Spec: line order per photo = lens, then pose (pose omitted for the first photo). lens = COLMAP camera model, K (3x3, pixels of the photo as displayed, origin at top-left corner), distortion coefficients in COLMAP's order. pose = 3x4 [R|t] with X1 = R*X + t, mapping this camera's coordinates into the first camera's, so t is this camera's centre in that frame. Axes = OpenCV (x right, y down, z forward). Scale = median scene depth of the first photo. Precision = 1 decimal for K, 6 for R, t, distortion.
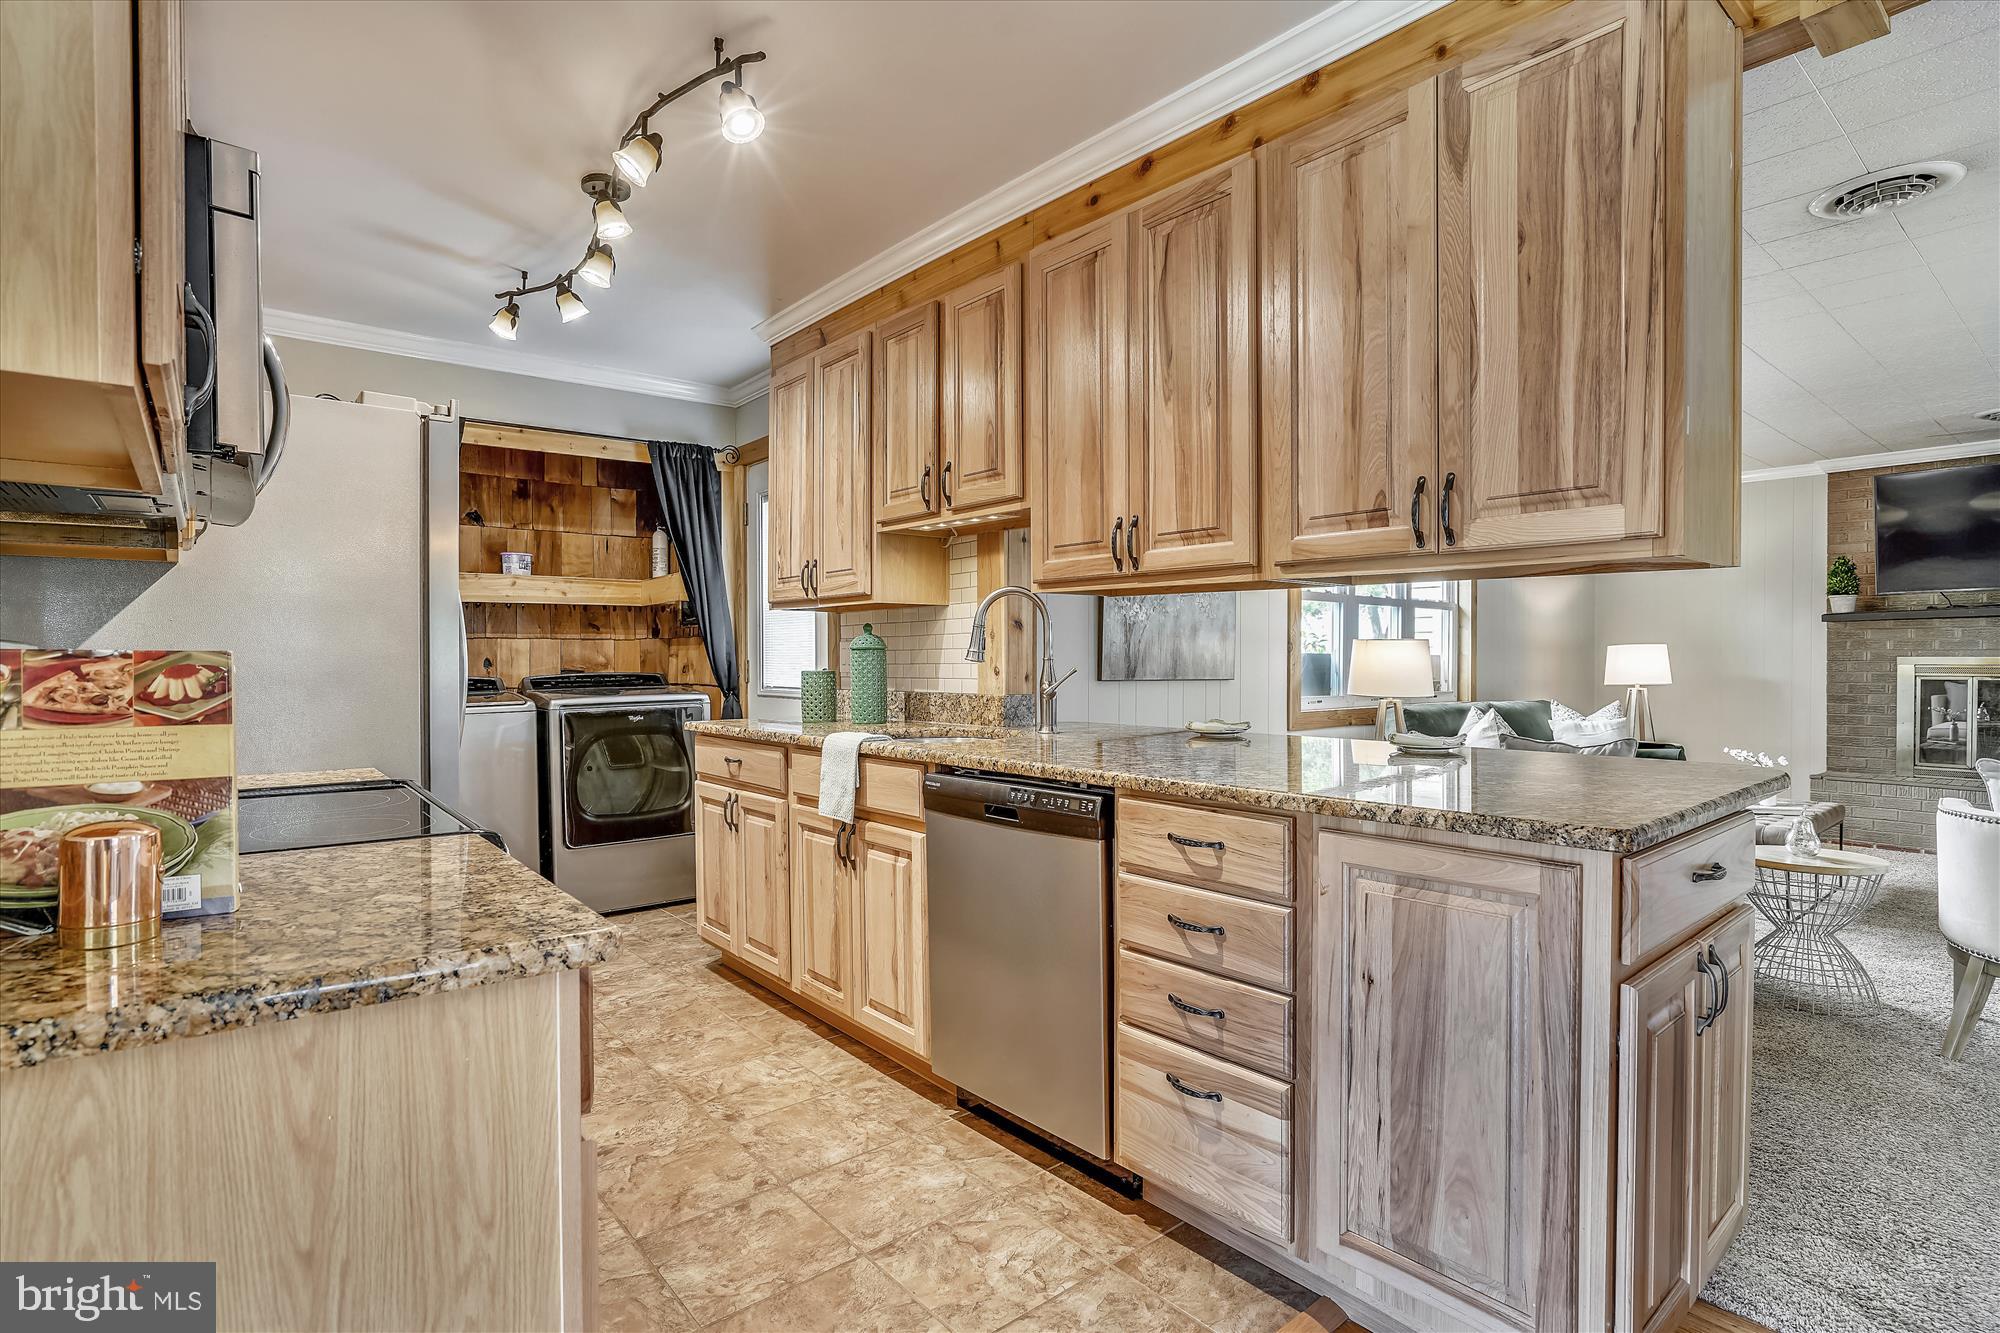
lens RADIAL K [[994.5, 0, 1000.0], [0, 994.5, 666.5], [0, 0, 1]] dist [-0.015799, 0.000476]
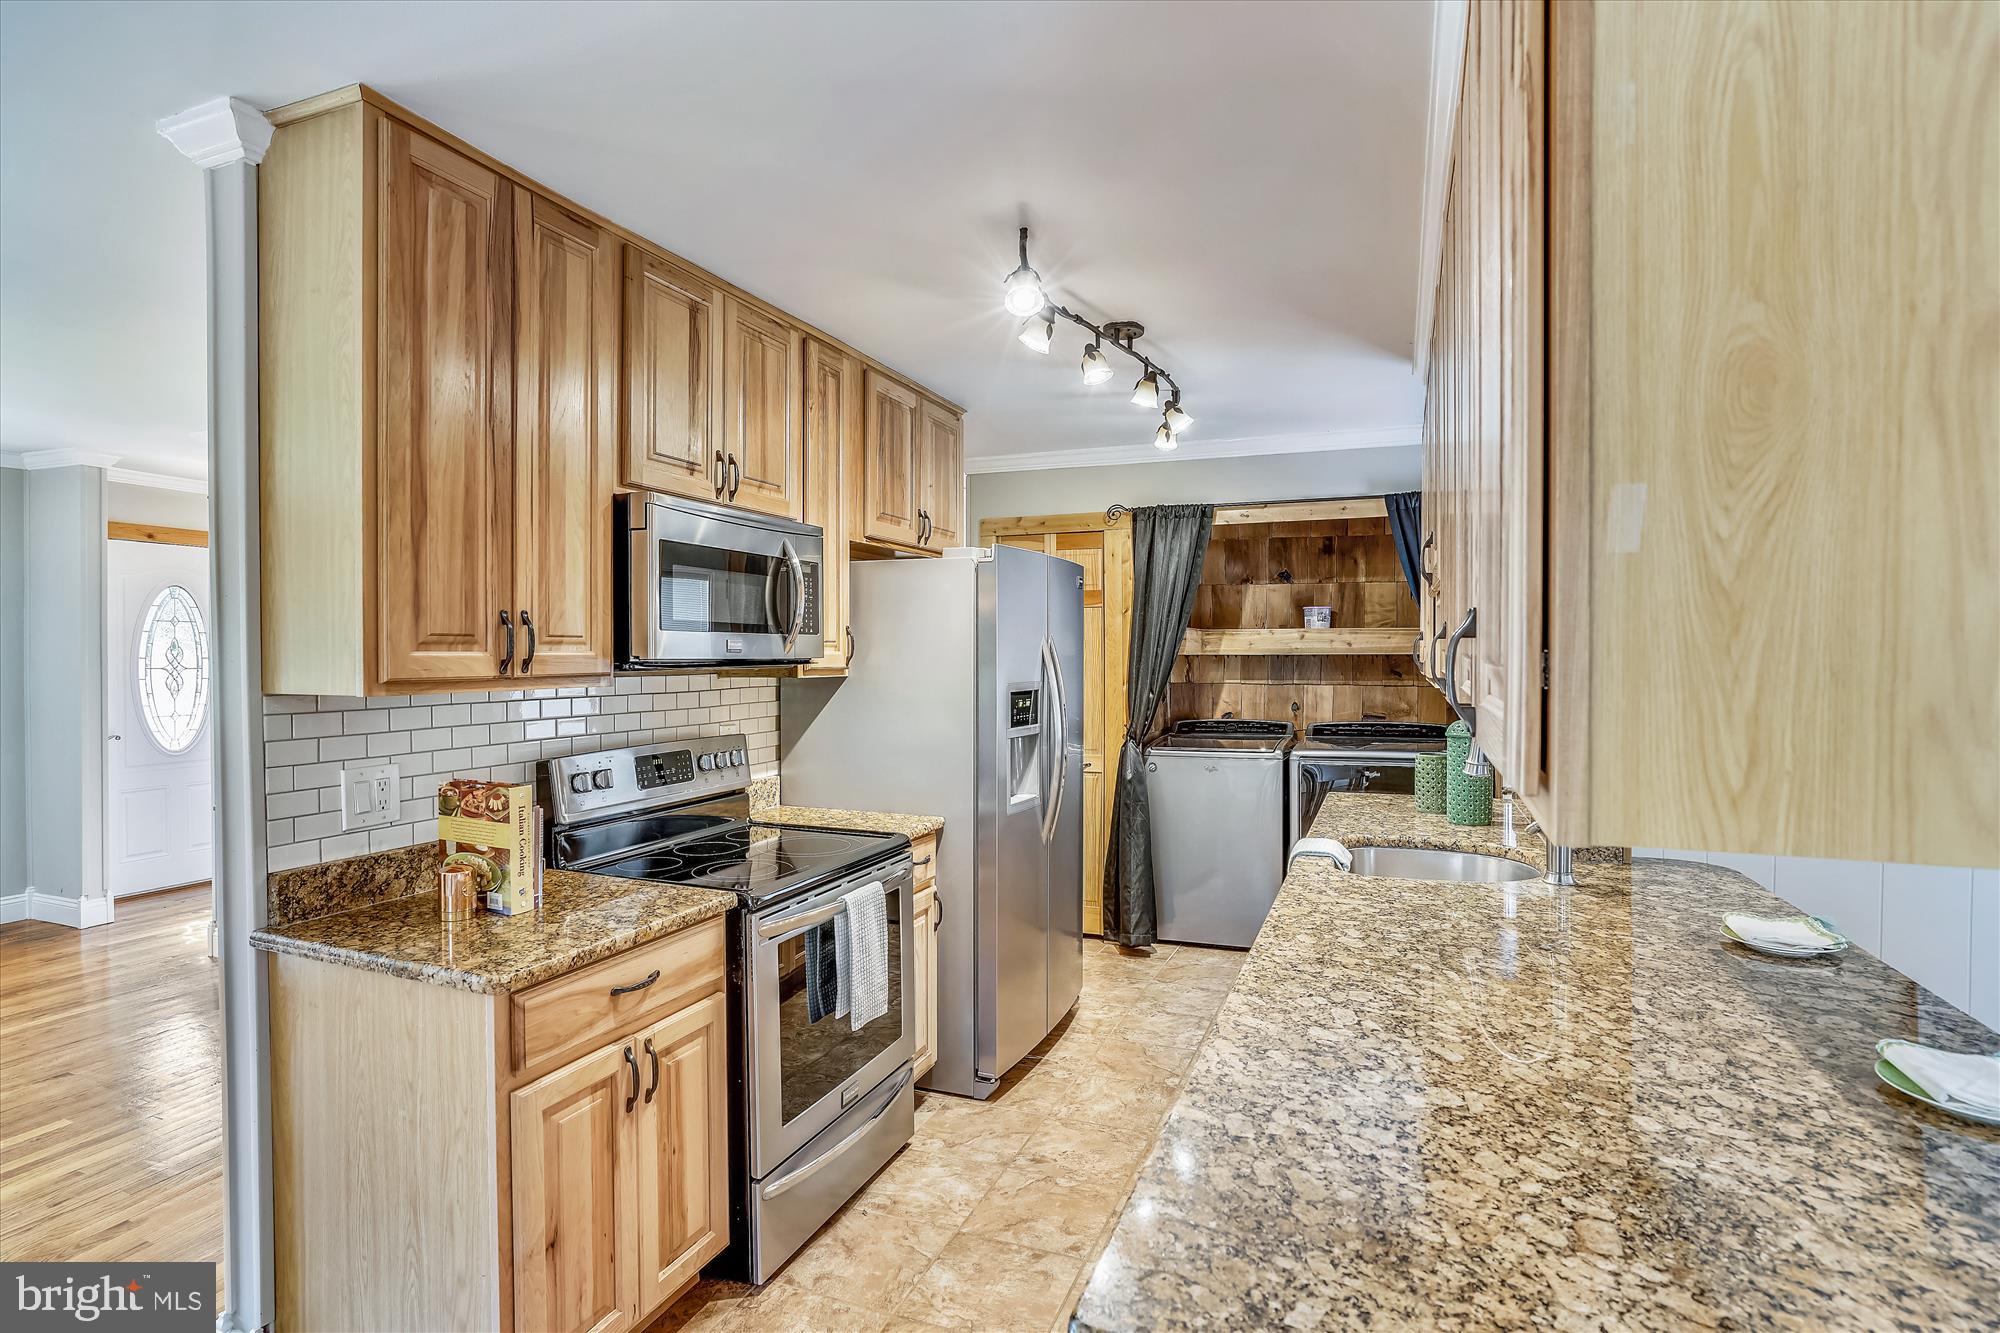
lens RADIAL K [[994.5, 0, 1000.0], [0, 994.5, 666.5], [0, 0, 1]] dist [-0.015799, 0.000476]
pose [[0.480335, 0.015185, -0.876954, 0.490119], [-0.009172, 0.999882, 0.012290, -0.098482], [0.877037, 0.002140, 0.480418, 0.293452]]
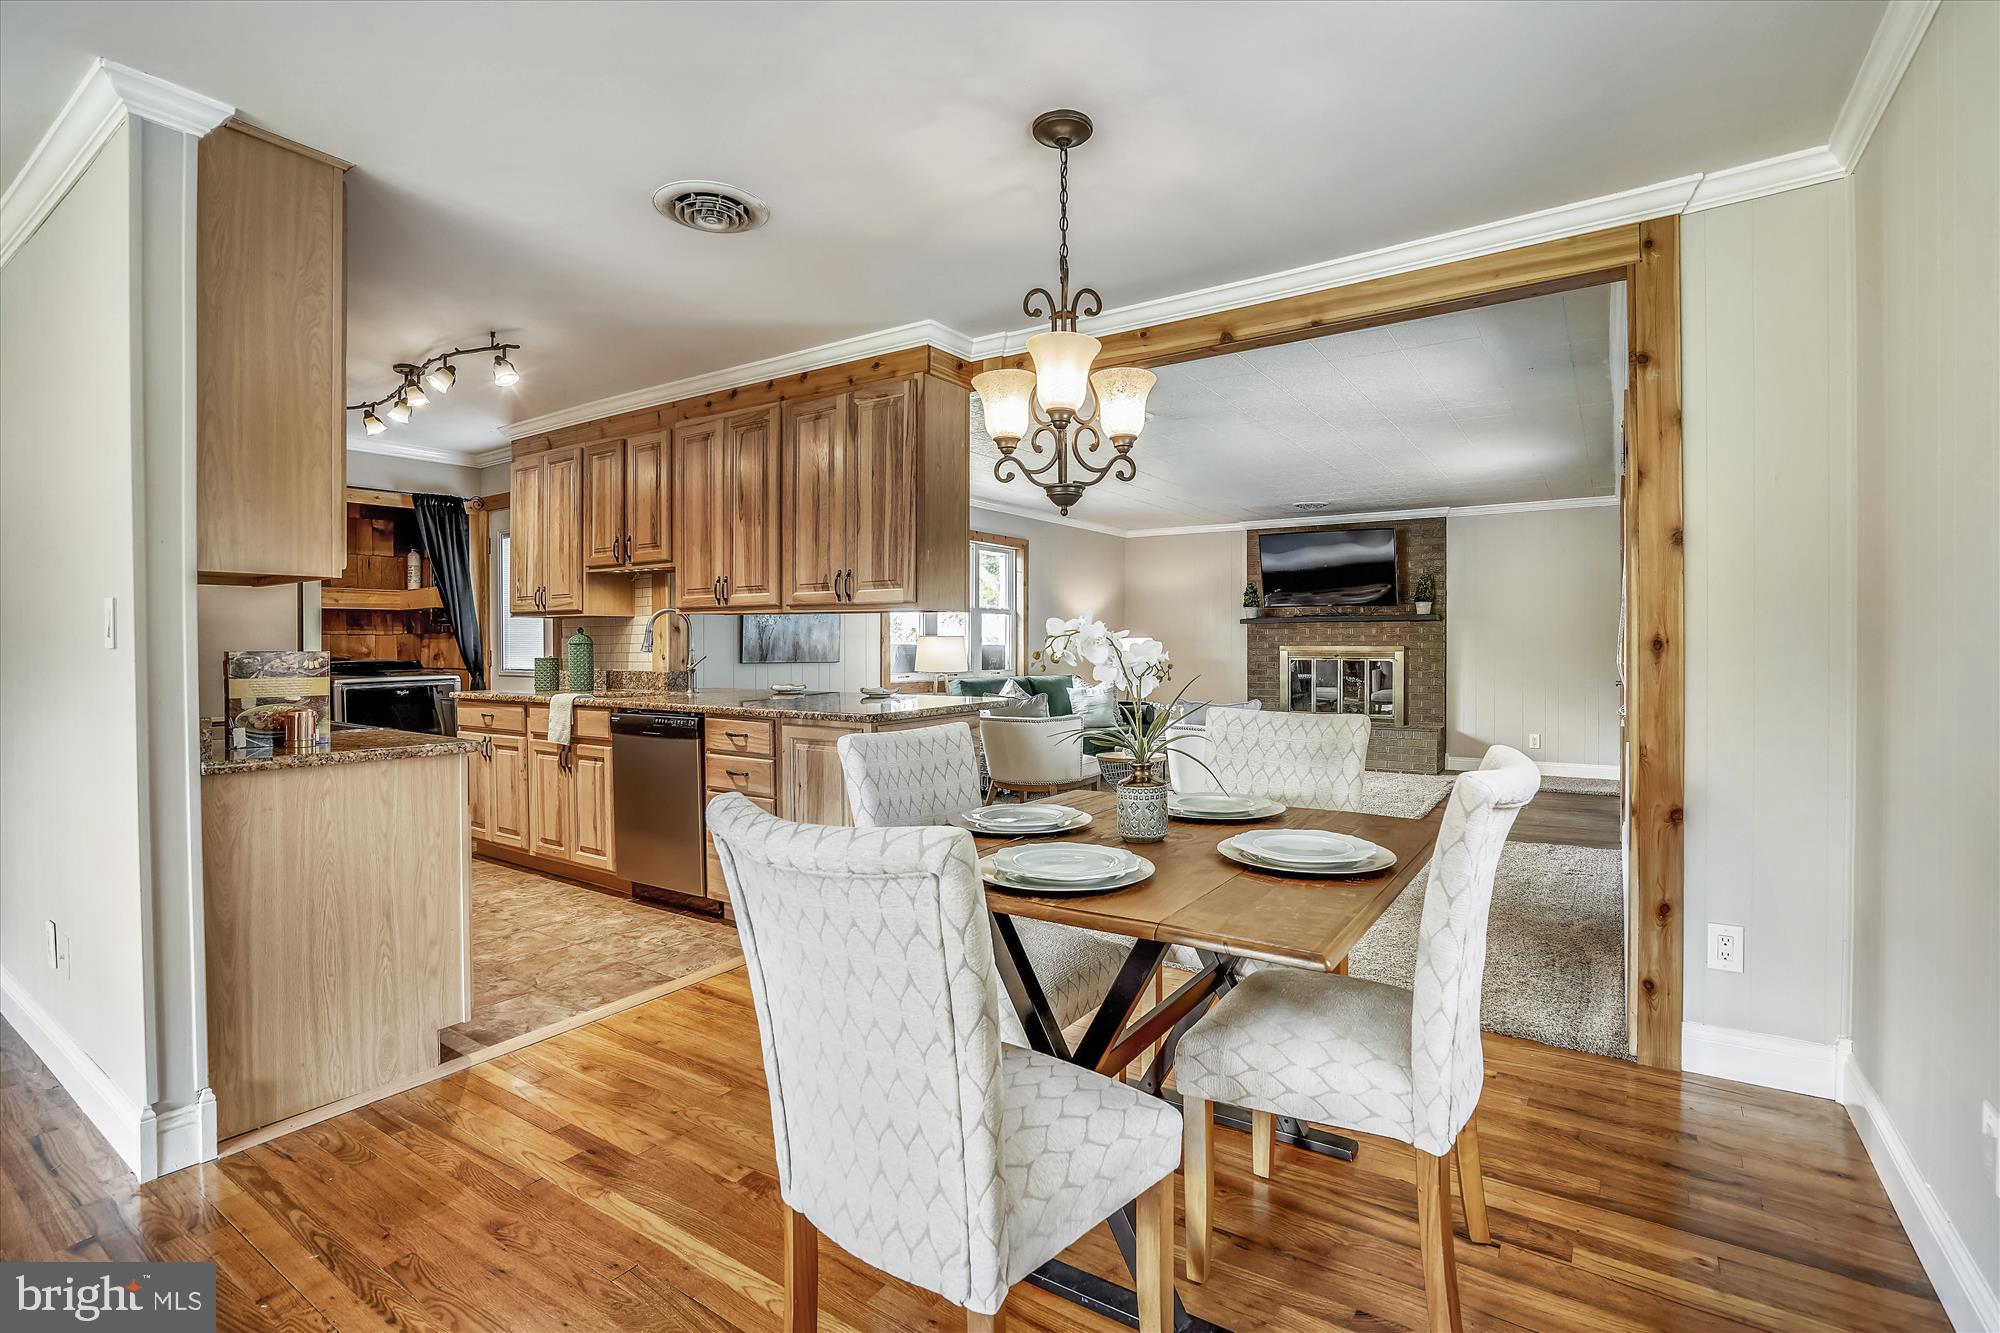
lens RADIAL K [[920.2, 0, 1011.6], [0, 920.2, 651.8], [0, 0, 1]] dist [-0.031109, 0.001197]
pose [[0.956820, -0.003075, 0.290664, 0.116226], [0.003438, 0.999994, -0.000738, -0.001703], [-0.290660, 0.001706, 0.956825, -0.682496]]
